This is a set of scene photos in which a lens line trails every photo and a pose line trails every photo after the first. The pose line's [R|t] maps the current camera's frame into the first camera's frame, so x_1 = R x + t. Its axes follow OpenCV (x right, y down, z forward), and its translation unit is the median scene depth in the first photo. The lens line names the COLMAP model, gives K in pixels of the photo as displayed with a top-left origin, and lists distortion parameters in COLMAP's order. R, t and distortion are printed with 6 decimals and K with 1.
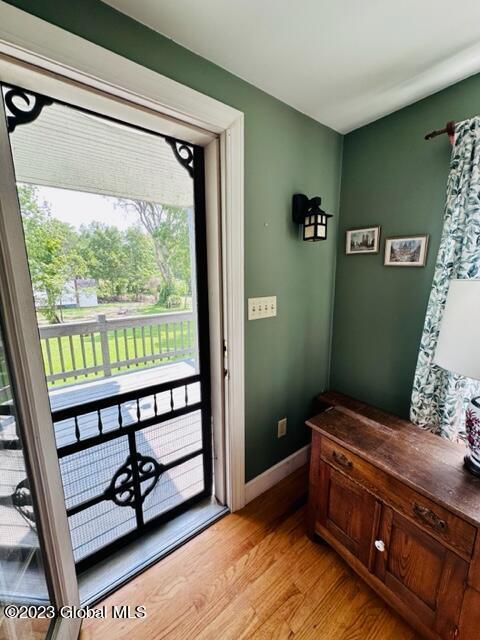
lens RADIAL K [[253.3, 0, 240.0], [0, 253.3, 320.0], [0, 0, 1]] dist [-0.014668, 0.000072]
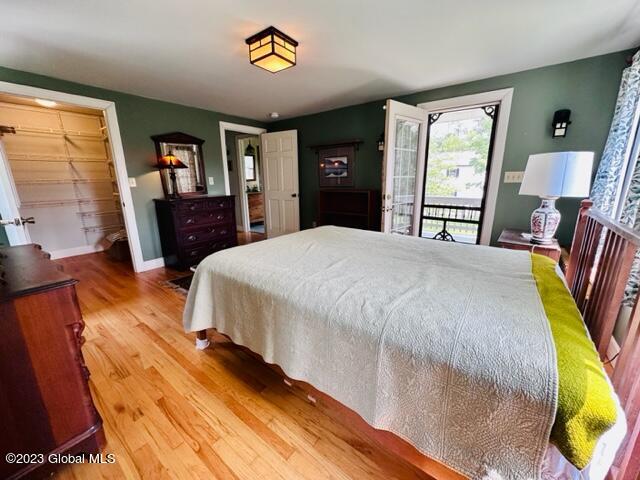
lens RADIAL K [[253.3, 0, 320.0], [0, 253.3, 240.0], [0, 0, 1]] dist [-0.014668, 0.000072]
pose [[0.276196, 0.228220, -0.933612, 1.683191], [-0.159741, 0.968788, 0.189561, 0.314384], [0.947733, 0.096780, 0.304031, -1.044347]]
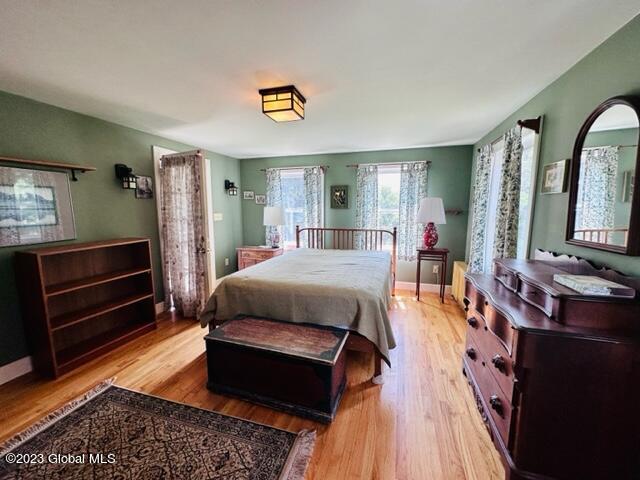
lens RADIAL K [[253.3, 0, 320.0], [0, 253.3, 240.0], [0, 0, 1]] dist [-0.014668, 0.000072]
pose [[0.809978, -0.071398, 0.582098, -0.732251], [0.098937, 0.994971, -0.015630, 0.411579], [-0.578054, 0.070251, 0.812969, -2.233052]]
